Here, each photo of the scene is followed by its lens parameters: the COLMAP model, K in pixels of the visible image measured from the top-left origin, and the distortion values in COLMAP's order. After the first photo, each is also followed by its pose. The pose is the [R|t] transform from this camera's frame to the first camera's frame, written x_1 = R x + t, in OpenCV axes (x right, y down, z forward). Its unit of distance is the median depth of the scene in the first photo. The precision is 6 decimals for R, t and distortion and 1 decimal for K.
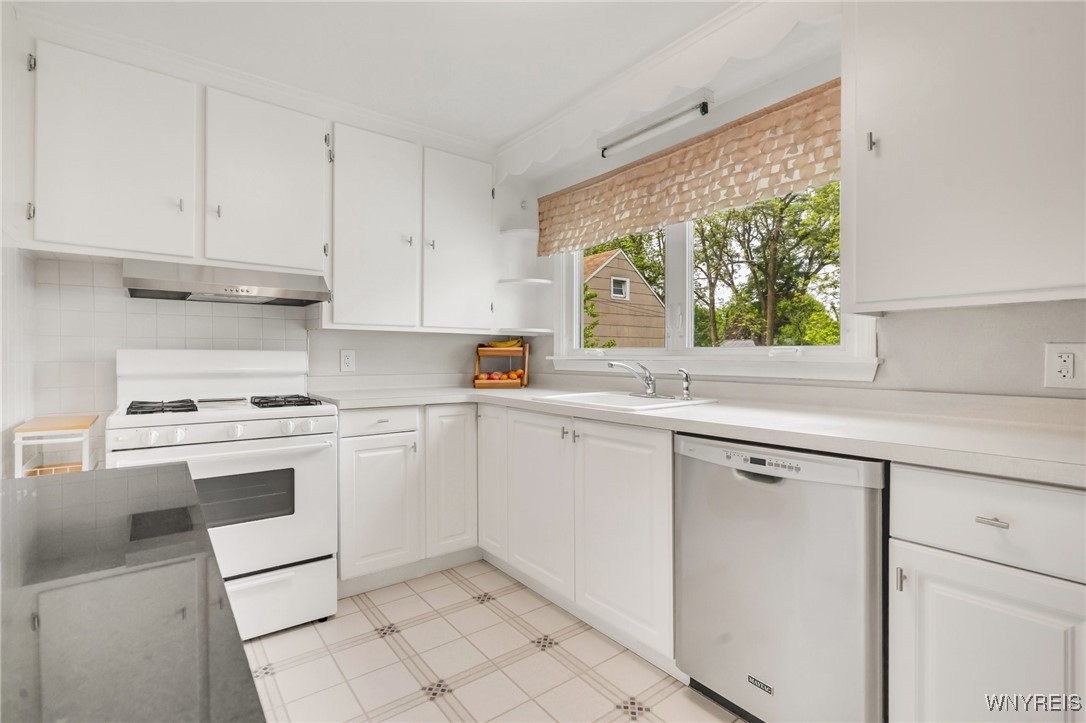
lens RADIAL K [[508.9, 0, 538.8], [0, 508.9, 352.0], [0, 0, 1]] dist [-0.002907, 0.000906]
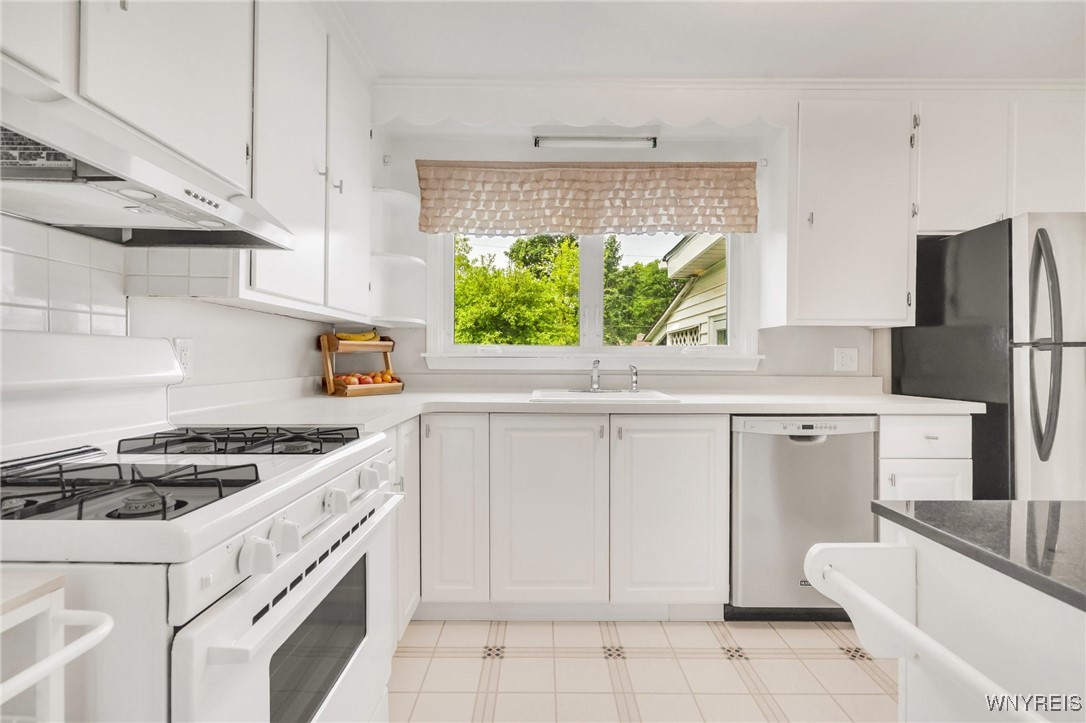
lens RADIAL K [[510.2, 0, 543.1], [0, 510.2, 357.7], [0, 0, 1]] dist [-0.004145, 0.000802]
pose [[0.597086, 0.002950, 0.802172, -0.741524], [-0.009210, 0.999953, 0.003178, 0.015655], [-0.802125, -0.009286, 0.597085, 0.481577]]
